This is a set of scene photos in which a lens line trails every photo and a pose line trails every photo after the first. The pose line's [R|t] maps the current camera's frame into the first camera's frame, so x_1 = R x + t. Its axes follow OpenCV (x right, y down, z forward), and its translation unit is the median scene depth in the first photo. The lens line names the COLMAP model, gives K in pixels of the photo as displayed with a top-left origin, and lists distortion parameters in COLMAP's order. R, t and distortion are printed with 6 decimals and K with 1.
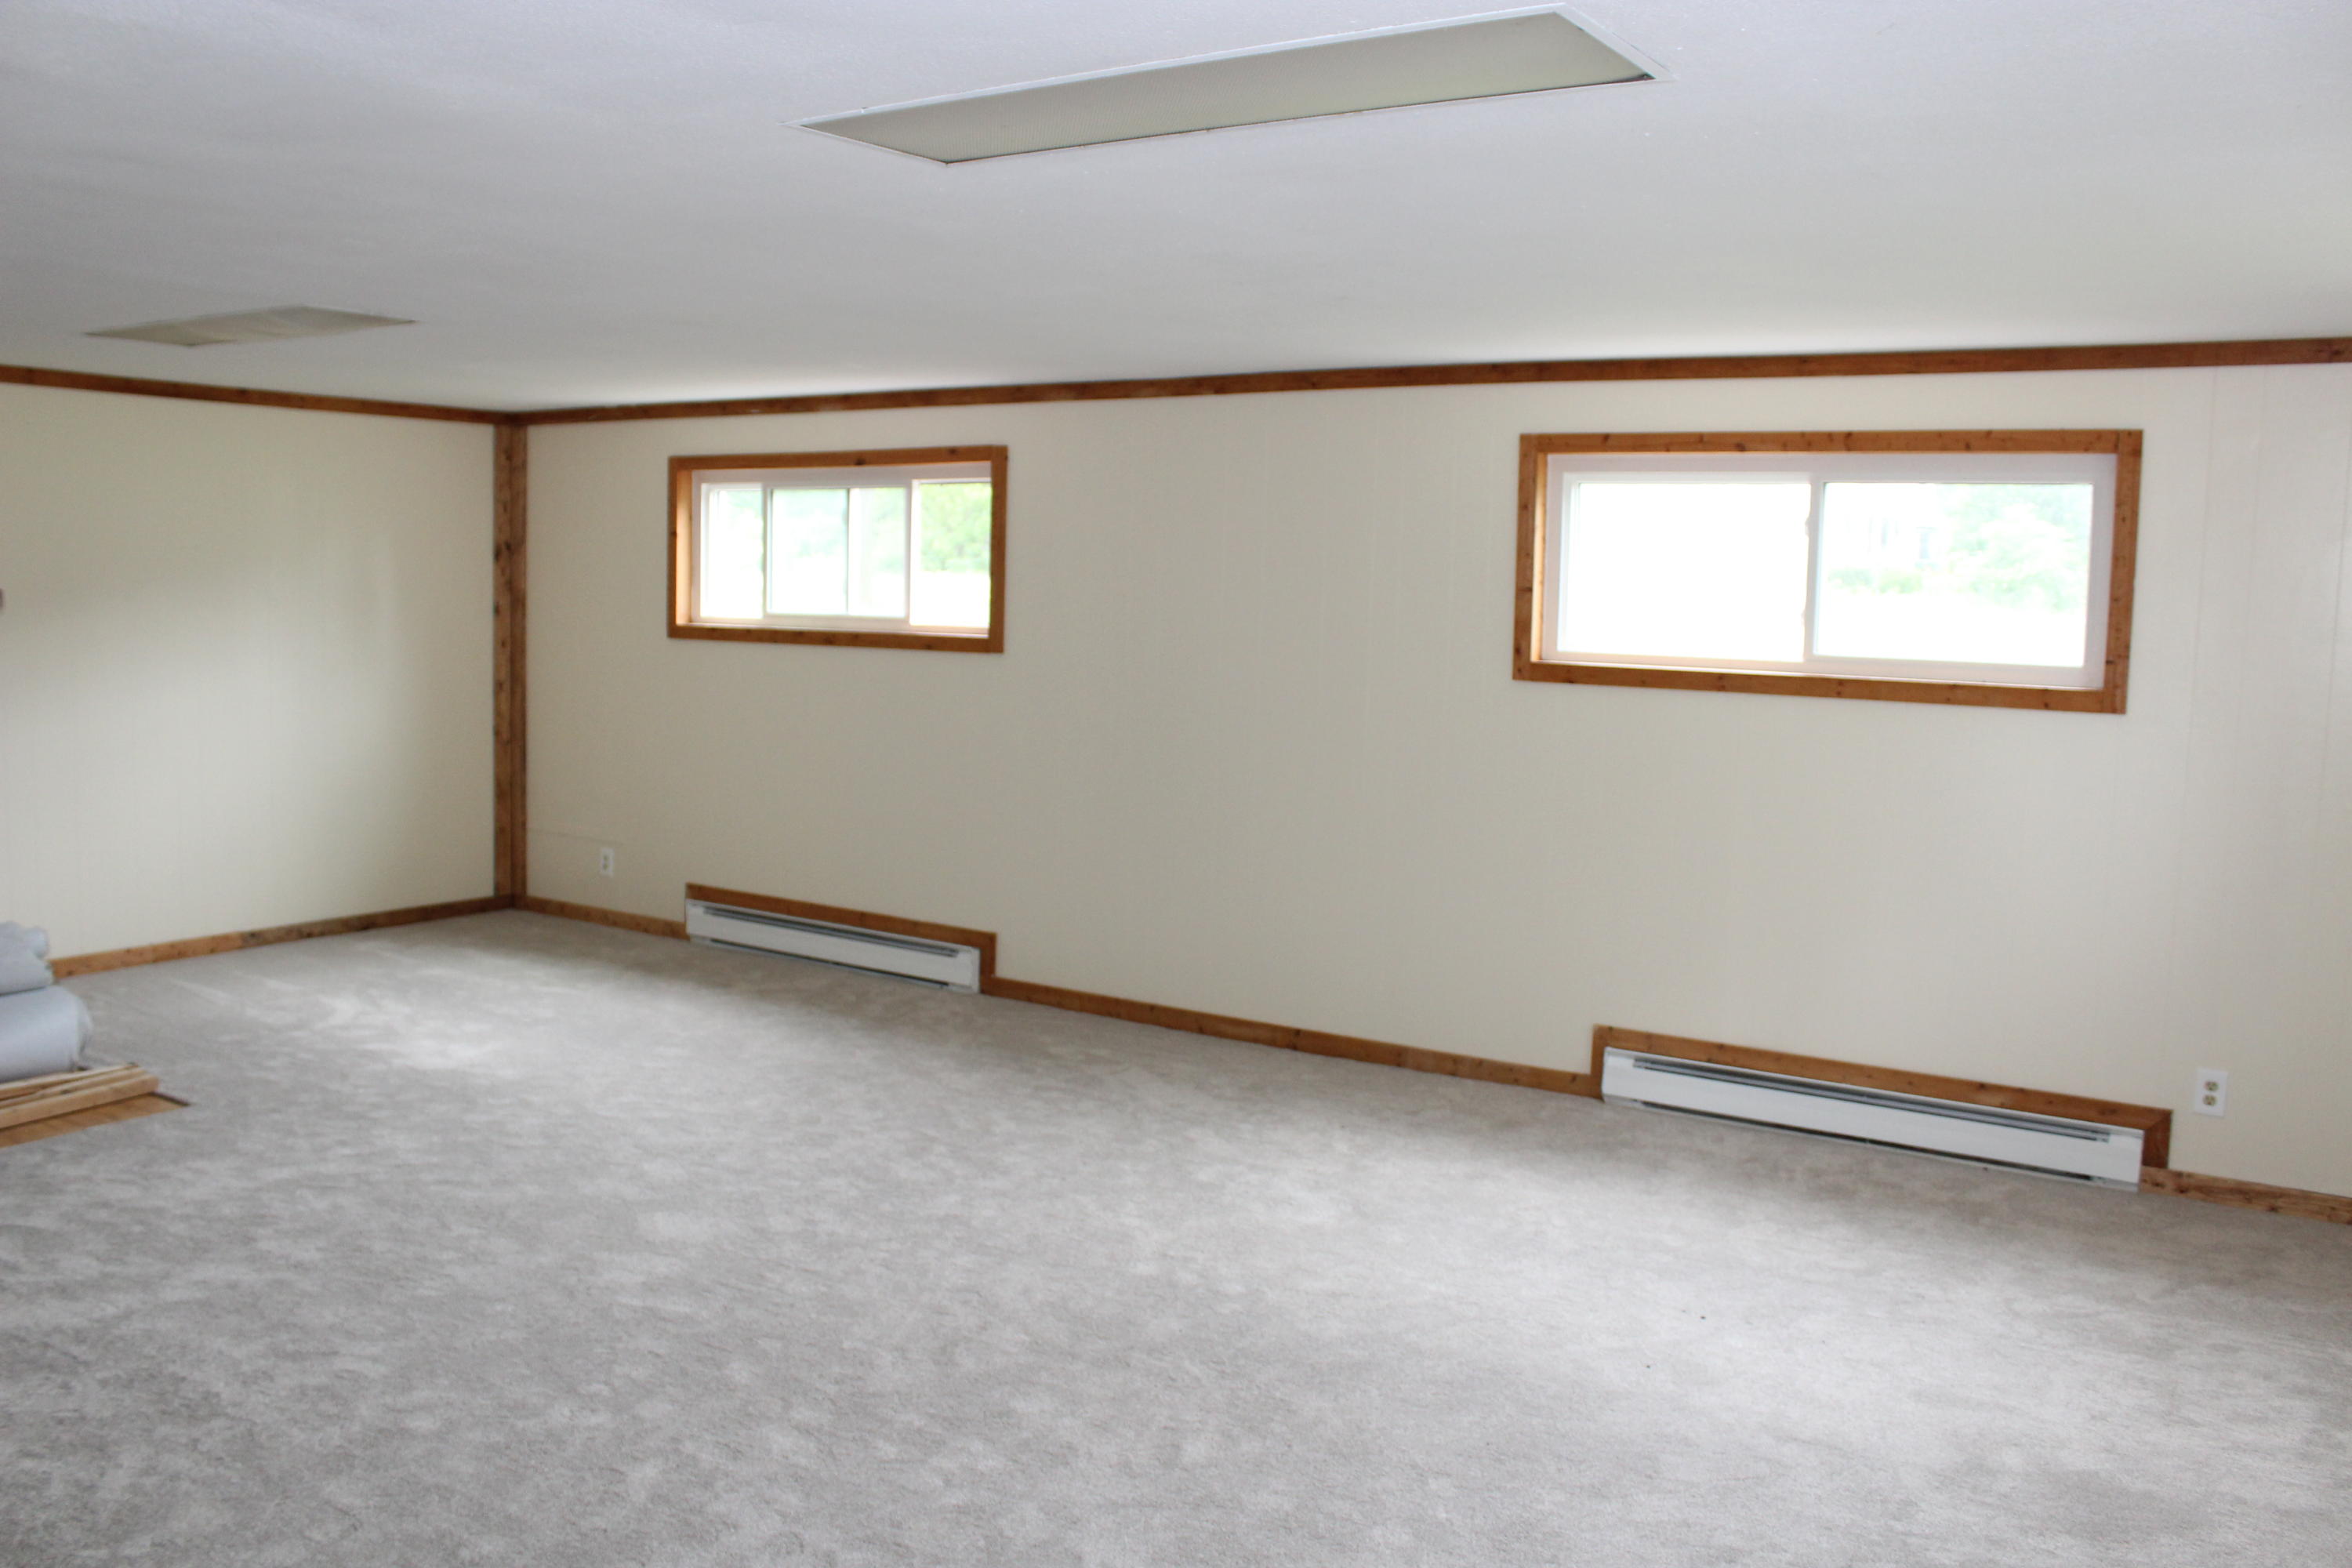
lens RADIAL K [[1977.9, 0, 1168.9], [0, 1977.9, 776.4], [0, 0, 1]] dist [-0.162325, 0.145910]
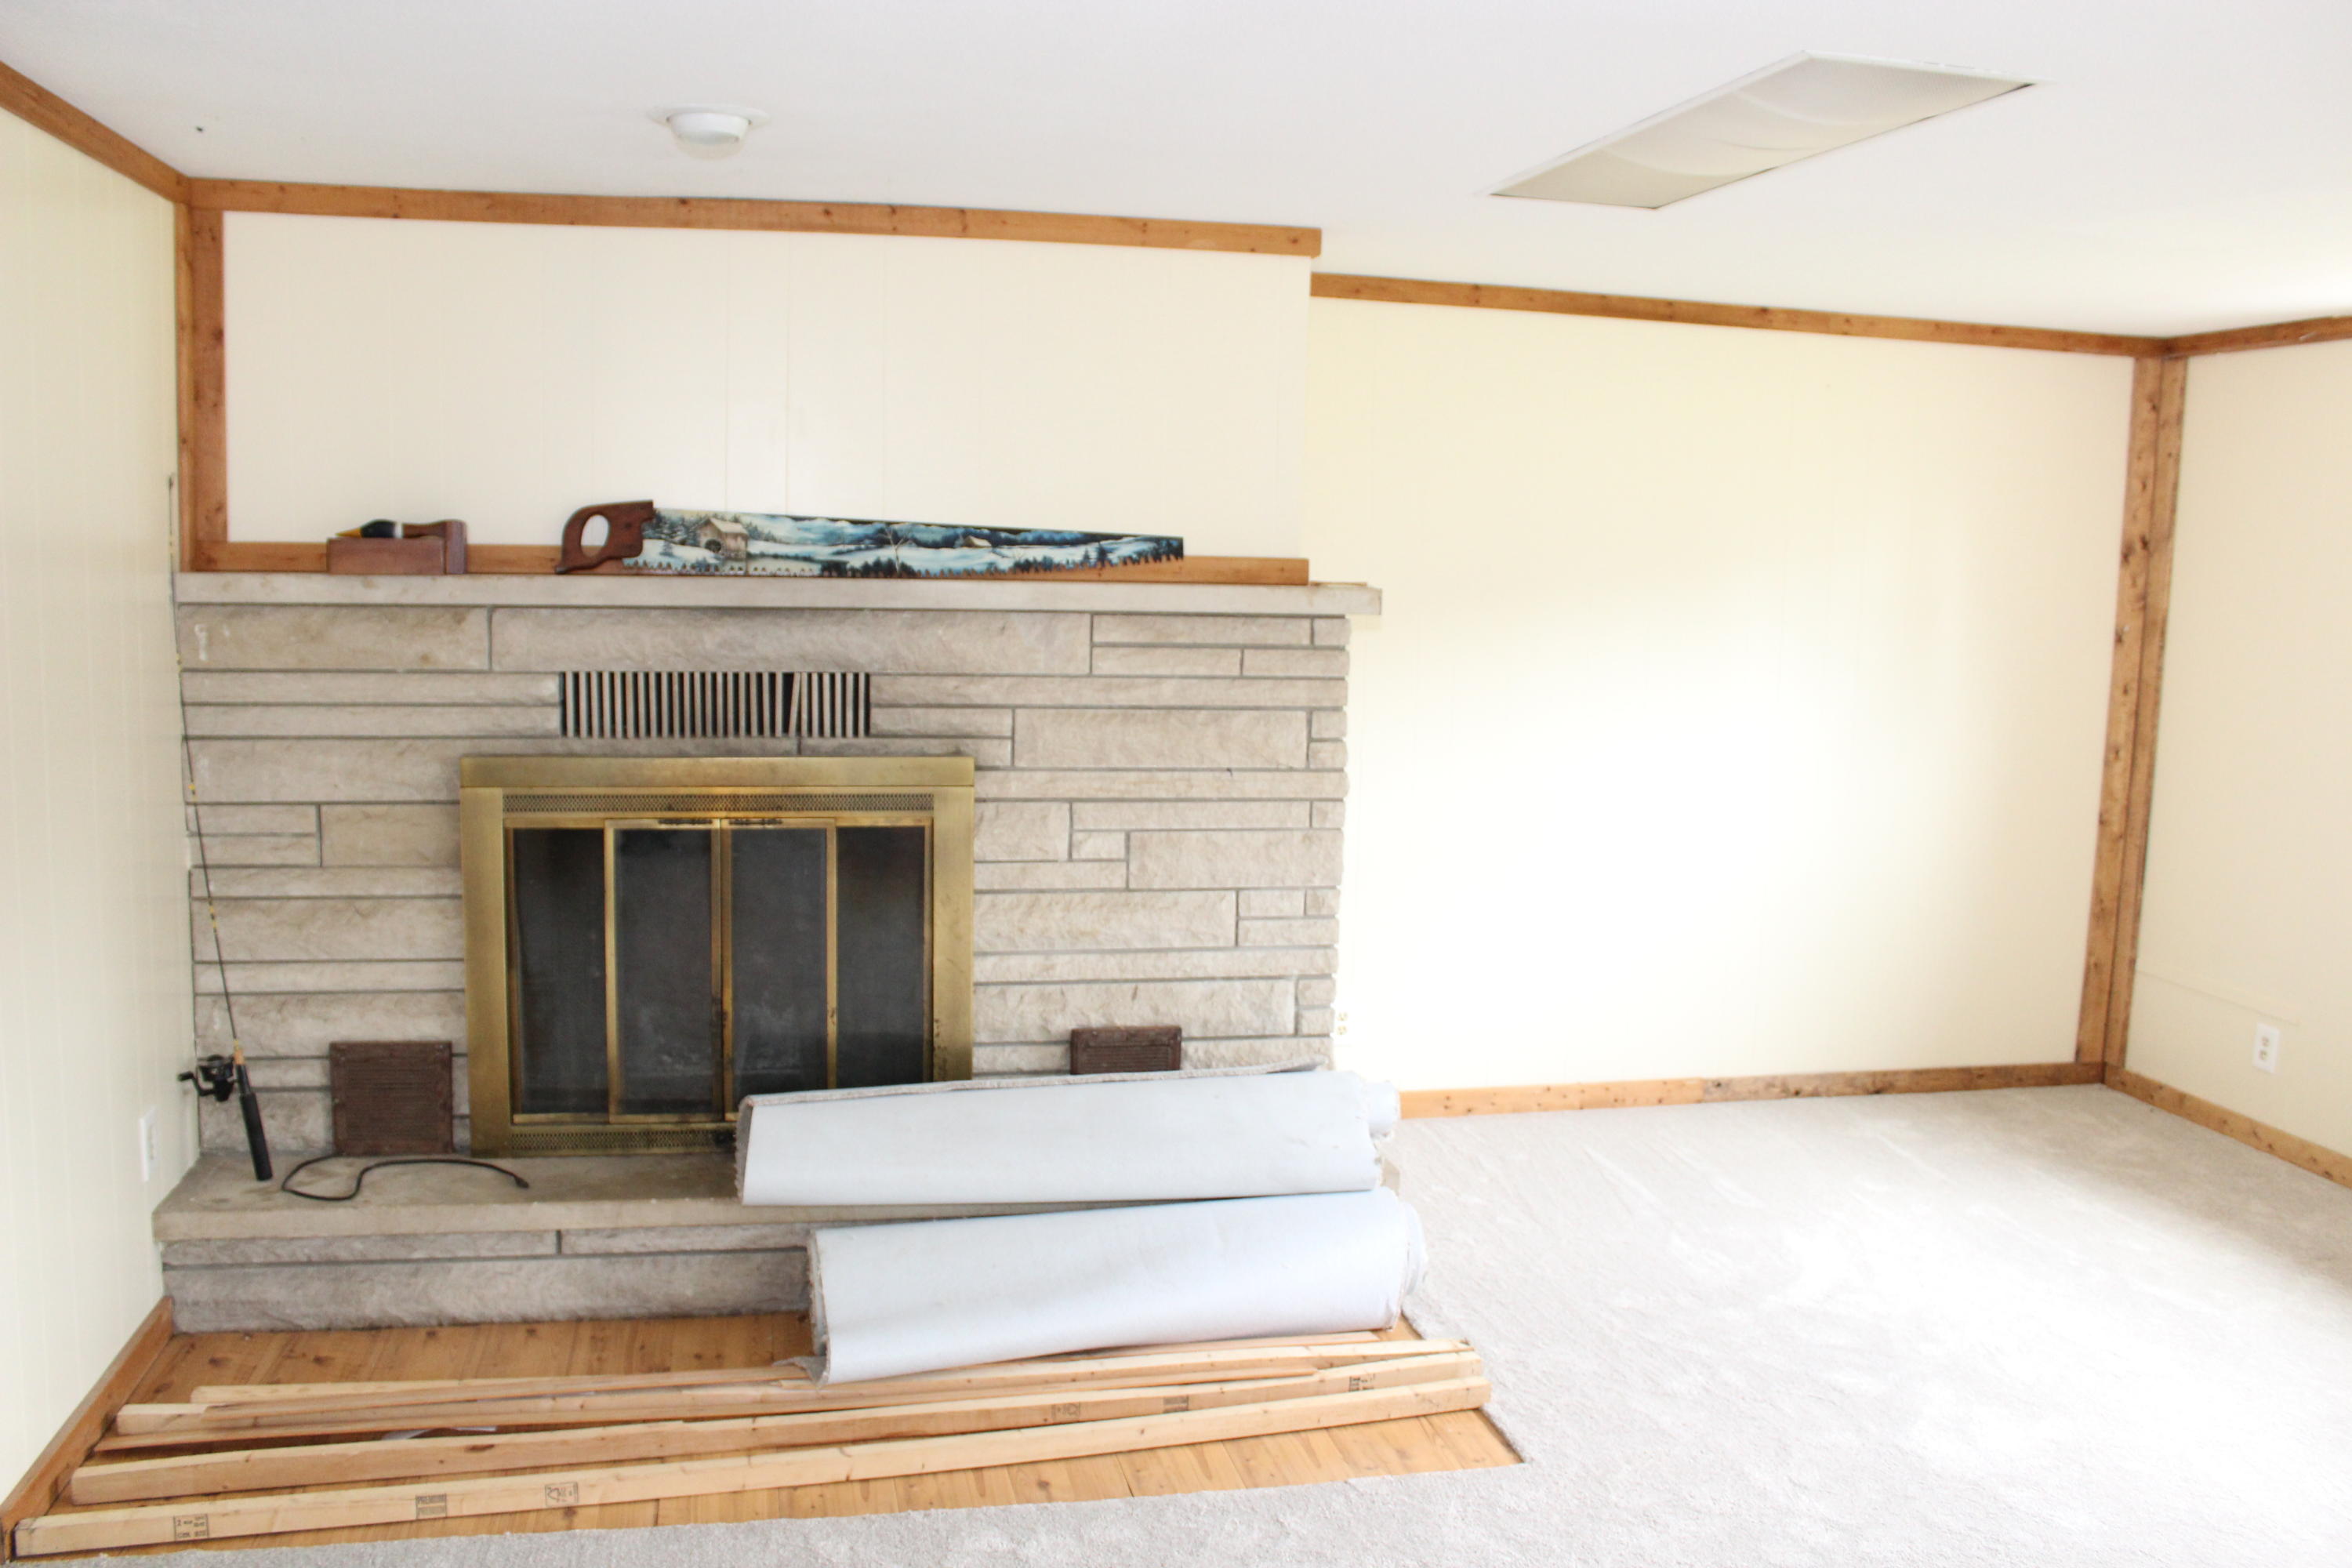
lens RADIAL K [[1977.9, 0, 1168.9], [0, 1977.9, 776.4], [0, 0, 1]] dist [-0.162325, 0.145910]
pose [[0.714606, 0.079597, -0.694983, -0.119822], [-0.081442, 0.996216, 0.030357, -0.032136], [0.694770, 0.034908, 0.718385, 0.306785]]
